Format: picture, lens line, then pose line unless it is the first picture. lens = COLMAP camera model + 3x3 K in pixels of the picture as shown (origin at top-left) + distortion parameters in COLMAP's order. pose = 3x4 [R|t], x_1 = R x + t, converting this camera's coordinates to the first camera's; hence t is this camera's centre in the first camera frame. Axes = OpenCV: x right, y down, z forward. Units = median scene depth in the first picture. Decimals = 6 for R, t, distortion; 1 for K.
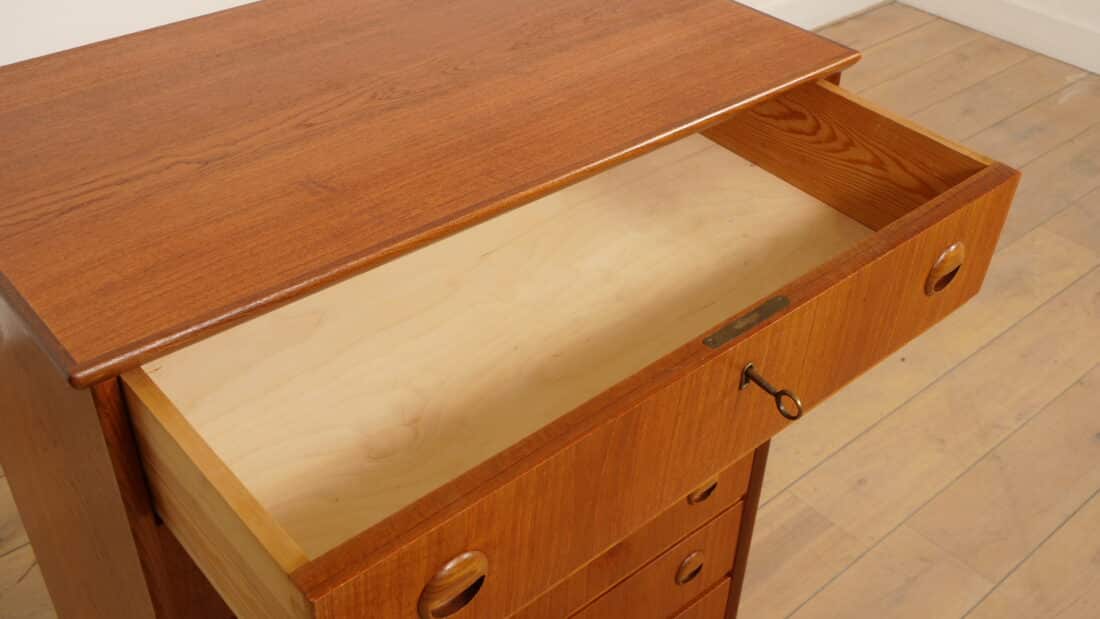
lens RADIAL K [[1133.4, 0, 550.0], [0, 1133.4, 309.5], [0, 0, 1]] dist [0.011756, -0.000830]
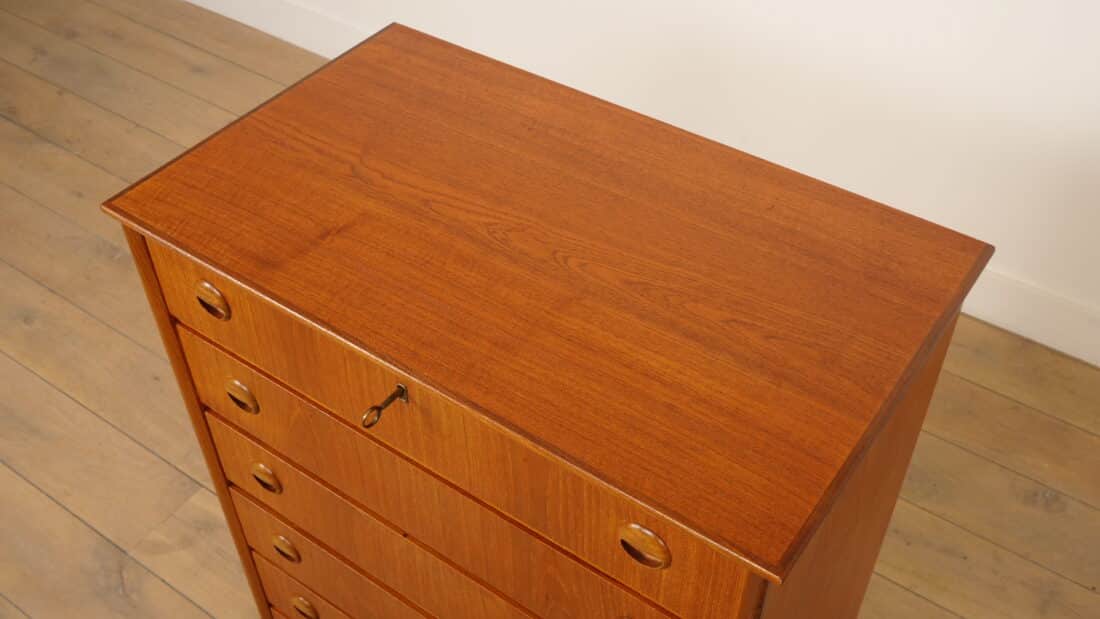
lens RADIAL K [[1133.4, 0, 550.0], [0, 1133.4, 309.5], [0, 0, 1]] dist [0.011756, -0.000830]
pose [[0.243696, 0.647273, -0.722254, 0.758403], [-0.568954, 0.698510, 0.434023, -0.672521], [0.785432, 0.305159, 0.538492, 0.463645]]
